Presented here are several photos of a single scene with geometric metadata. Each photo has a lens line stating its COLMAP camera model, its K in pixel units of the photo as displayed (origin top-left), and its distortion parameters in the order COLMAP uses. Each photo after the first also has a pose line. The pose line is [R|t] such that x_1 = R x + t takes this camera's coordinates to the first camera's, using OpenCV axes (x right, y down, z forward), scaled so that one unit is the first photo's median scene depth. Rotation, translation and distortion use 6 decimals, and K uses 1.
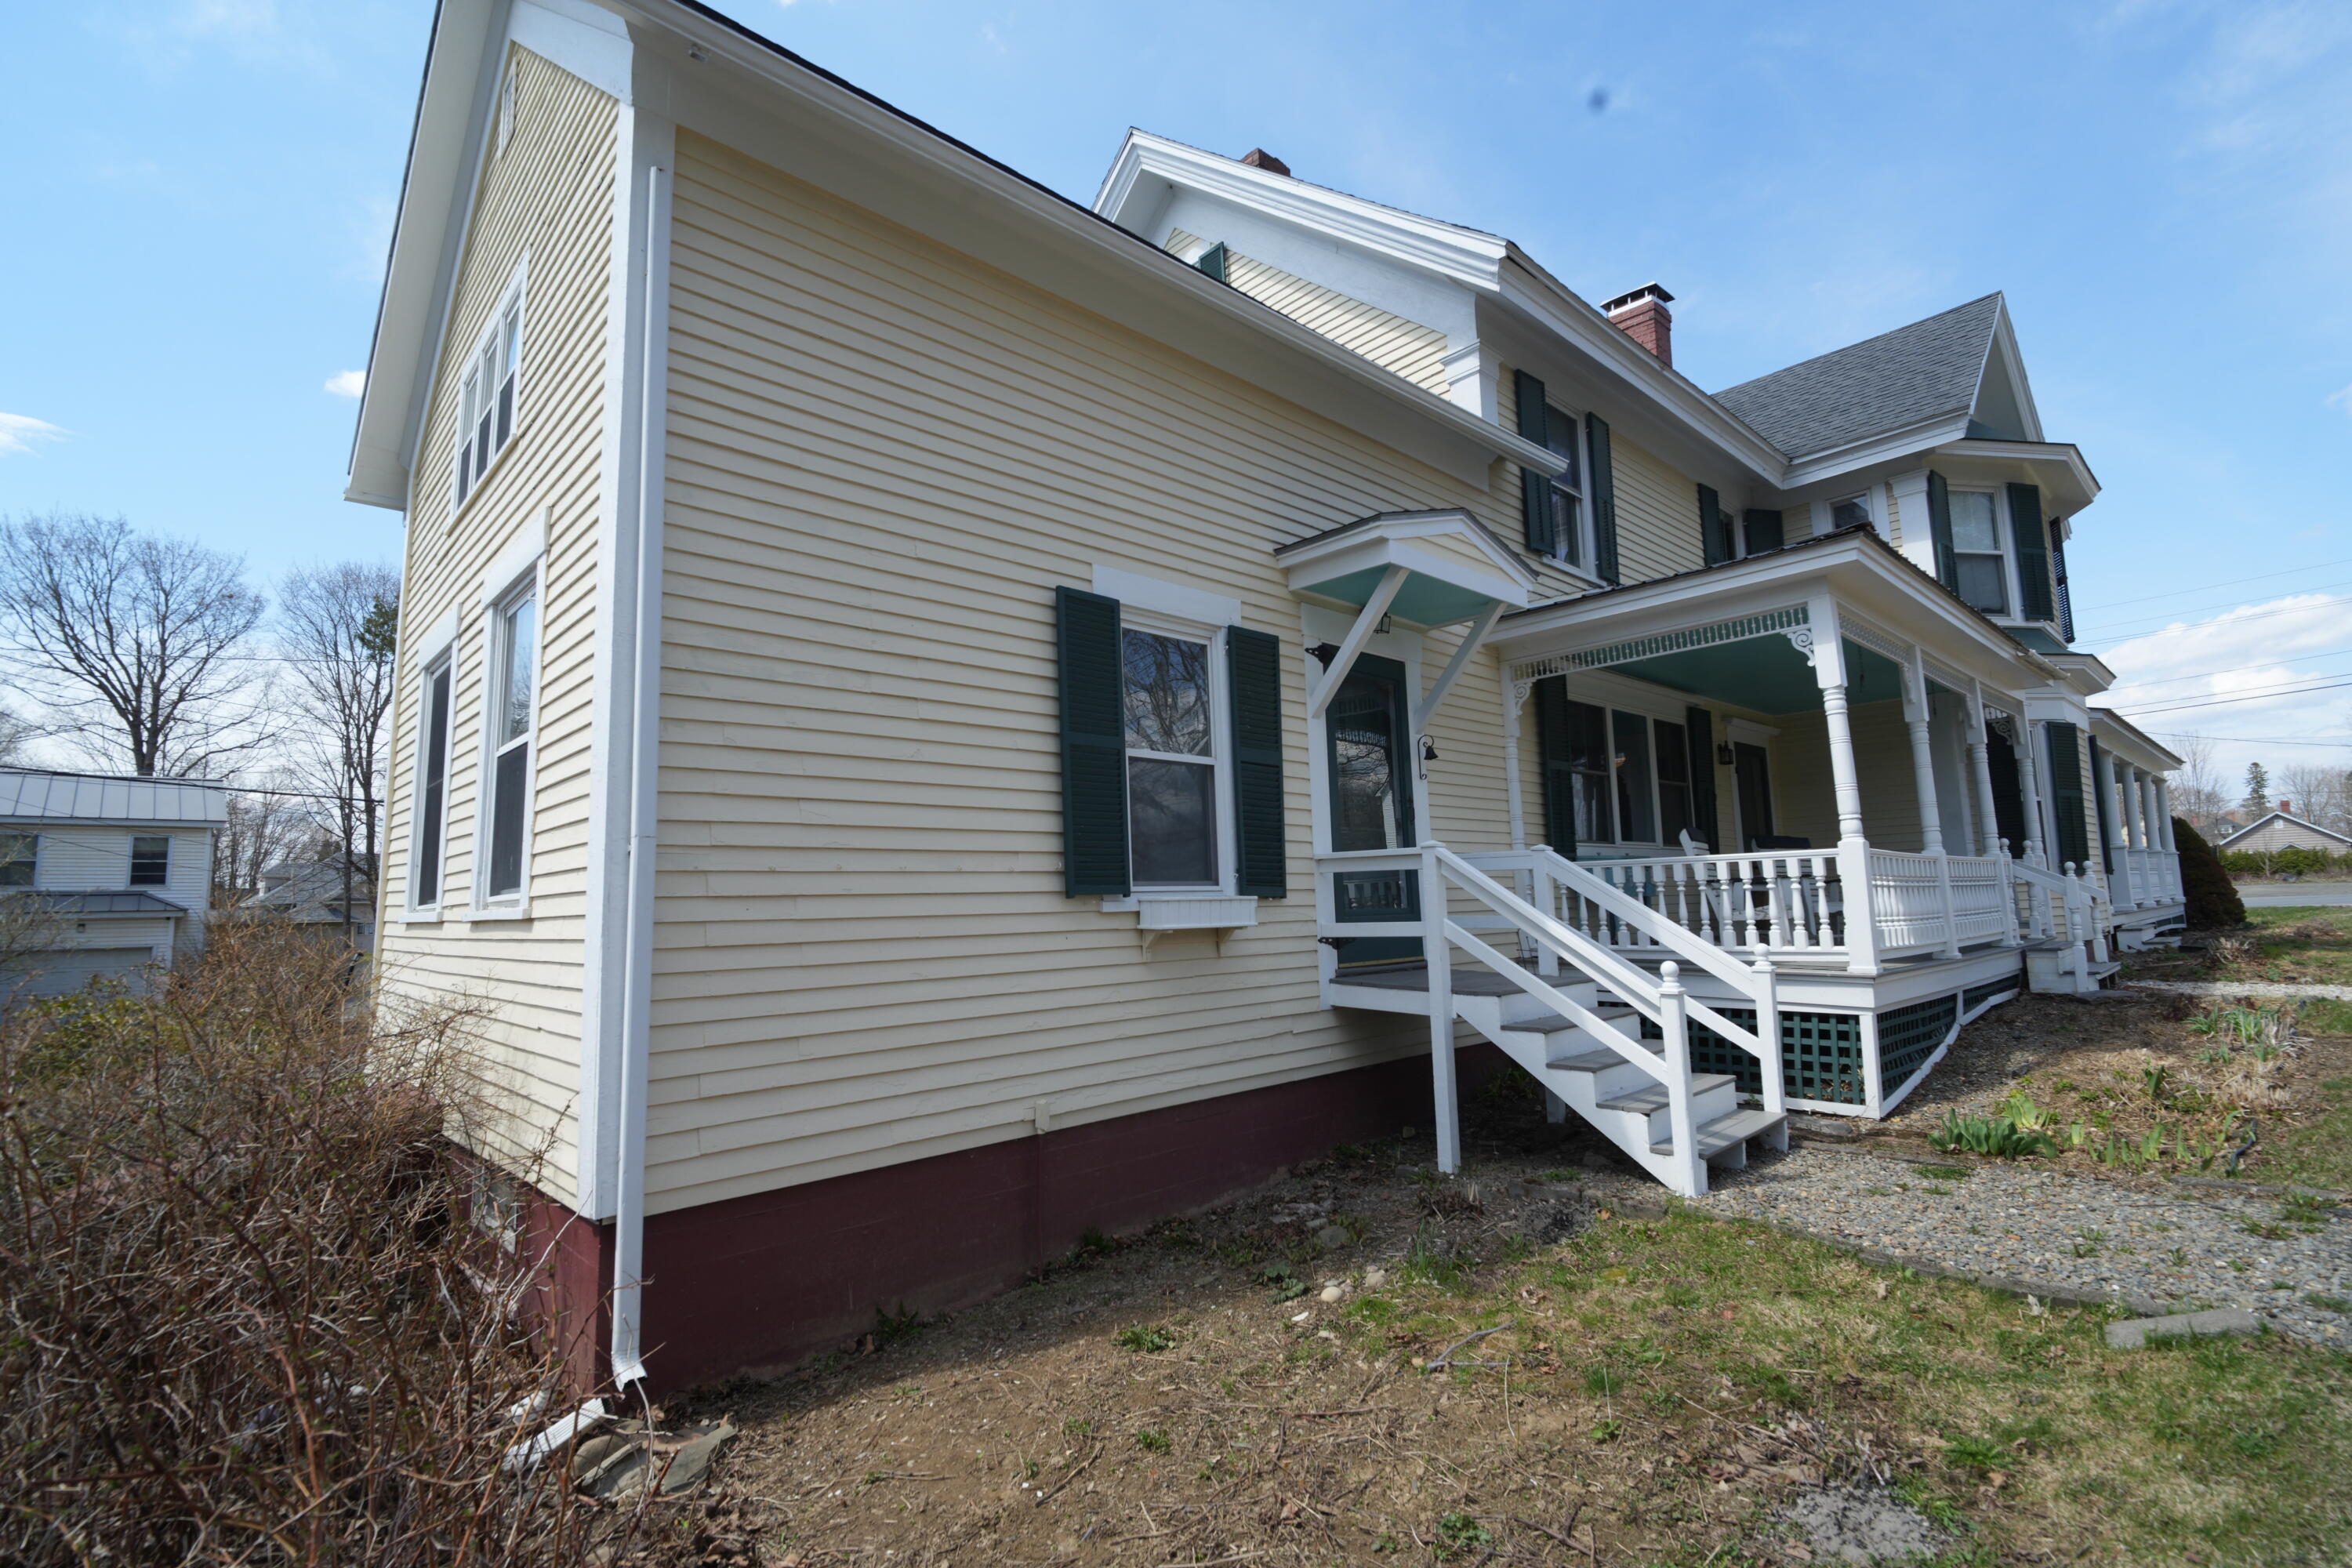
lens RADIAL K [[1099.4, 0, 1185.2], [0, 1099.4, 779.4], [0, 0, 1]] dist [-0.001532, -0.005382]
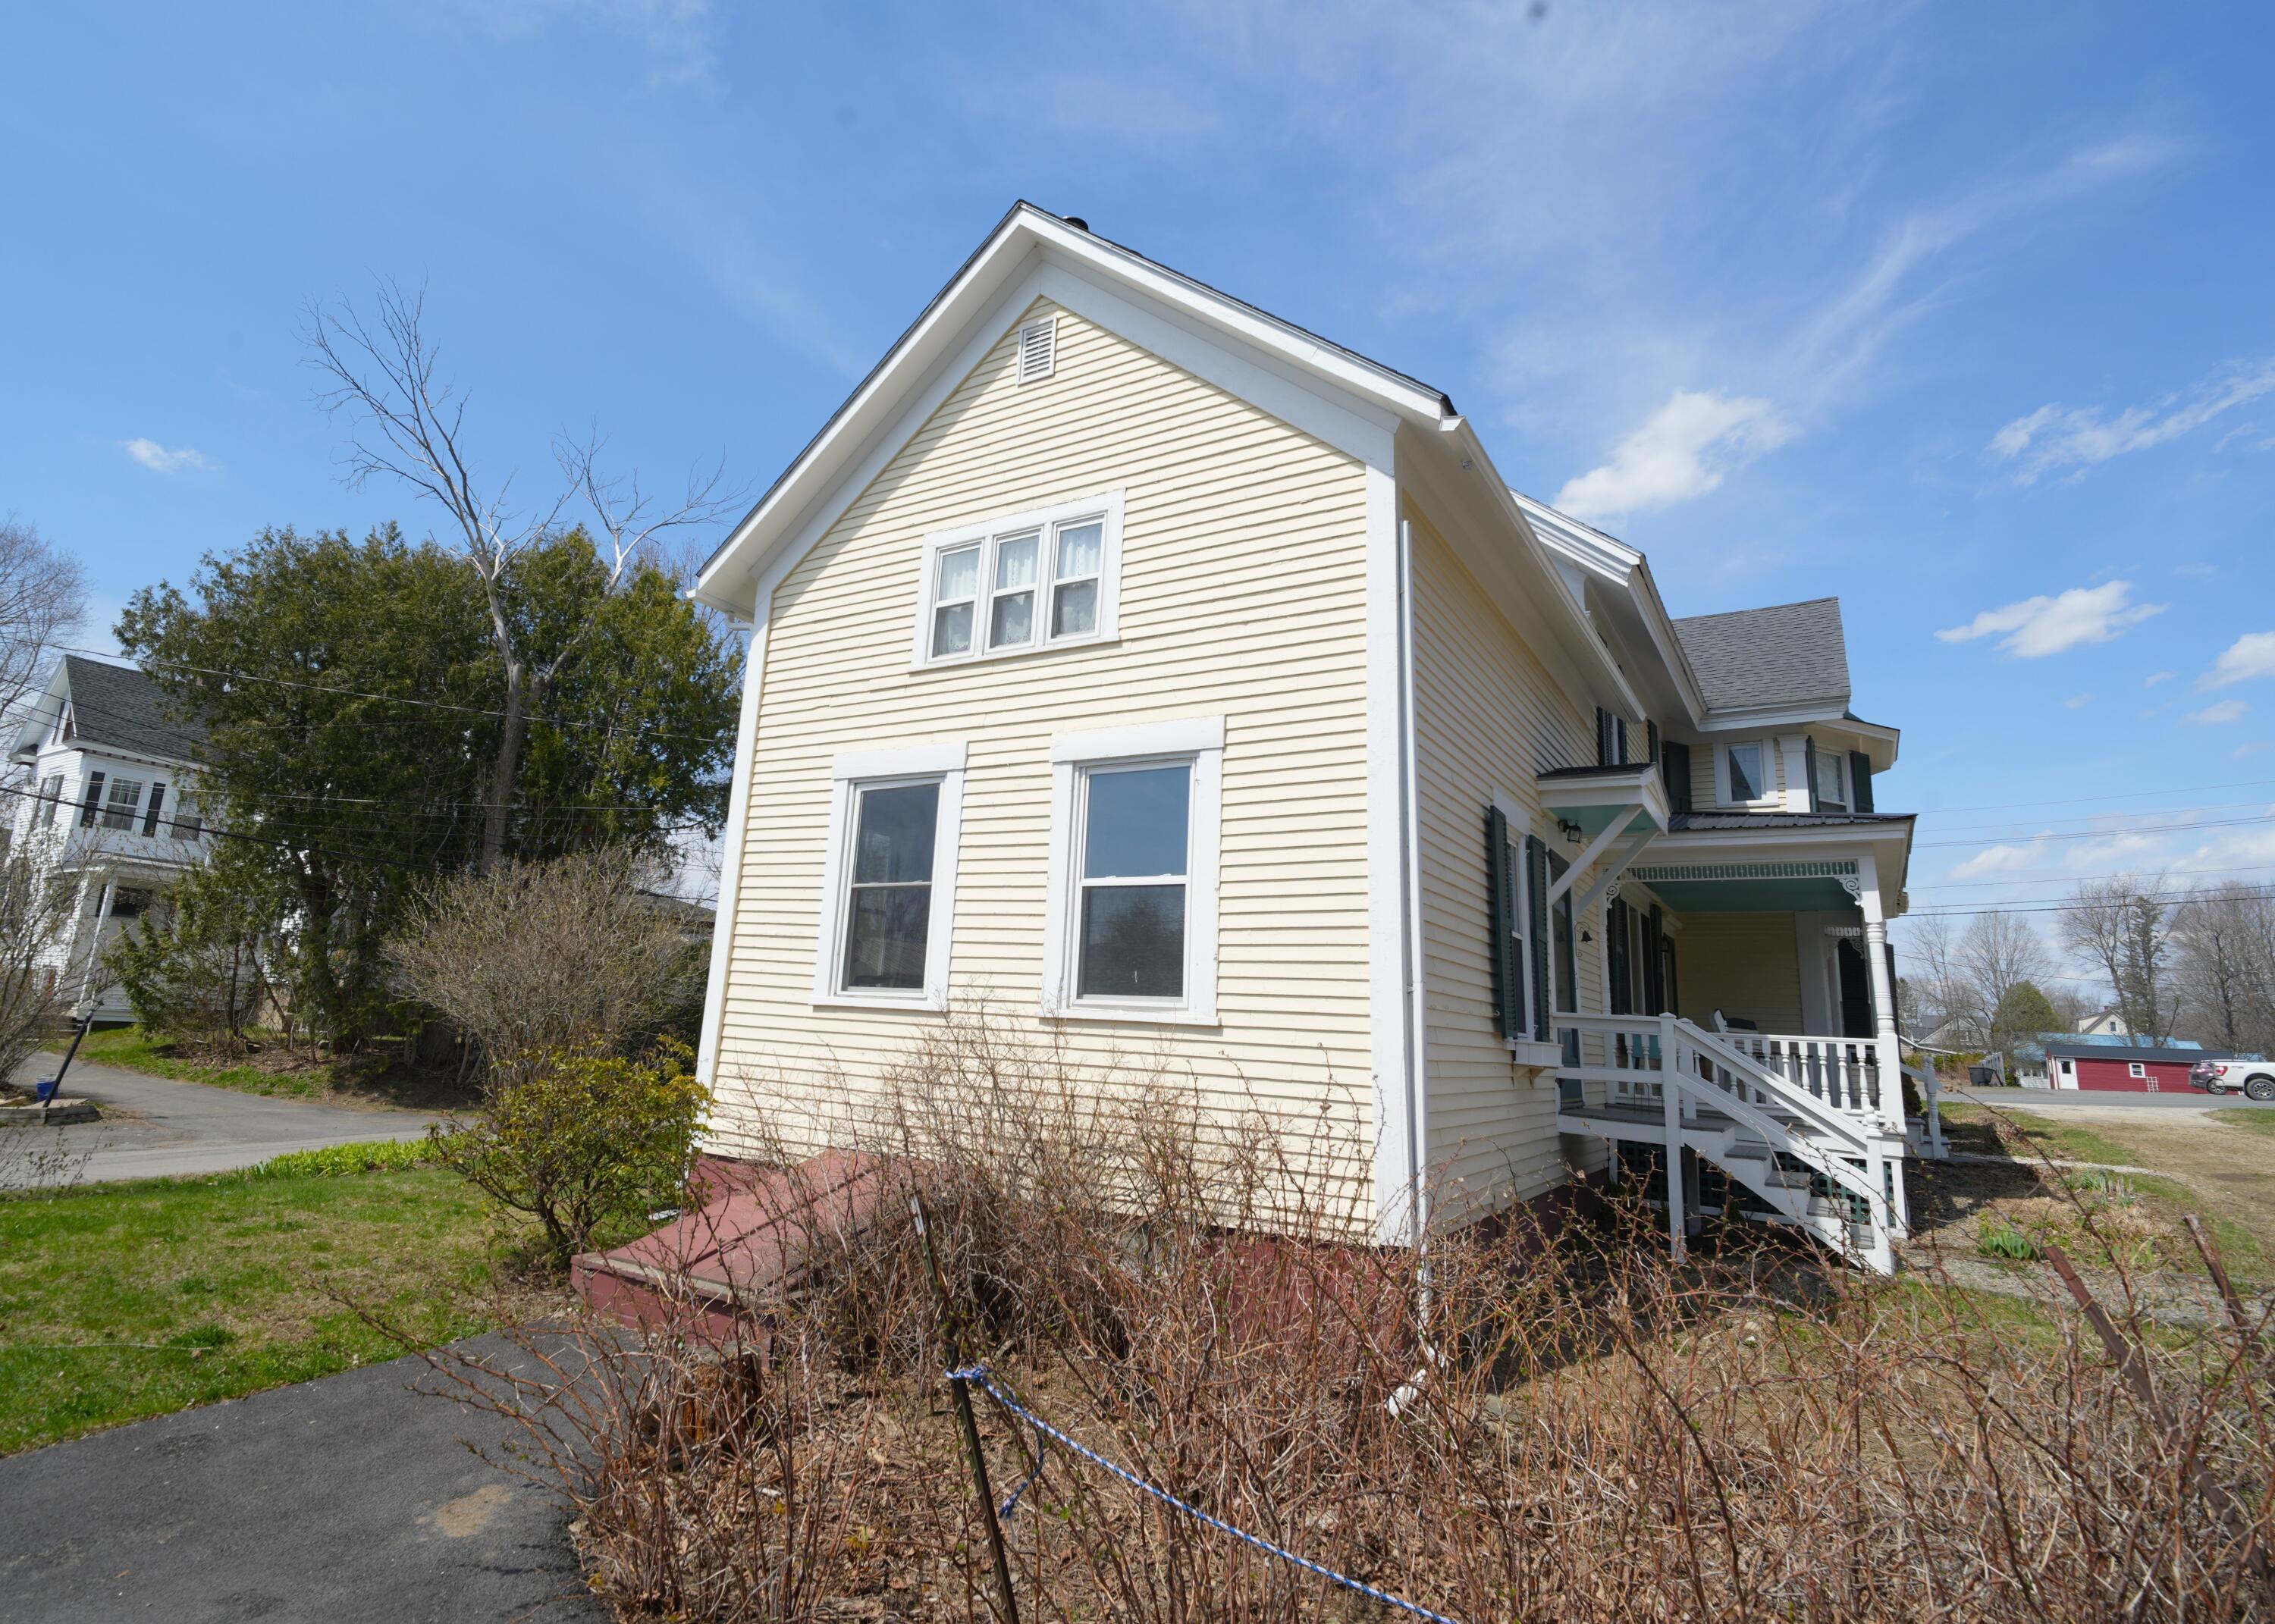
lens RADIAL K [[1179.1, 0, 1133.5], [0, 1179.1, 762.7], [0, 0, 1]] dist [-0.001999, -0.000476]
pose [[0.964606, 0.132679, 0.227886, -0.716022], [-0.108452, 0.987336, -0.115782, -0.008600], [-0.240362, 0.086969, 0.966780, -0.258067]]
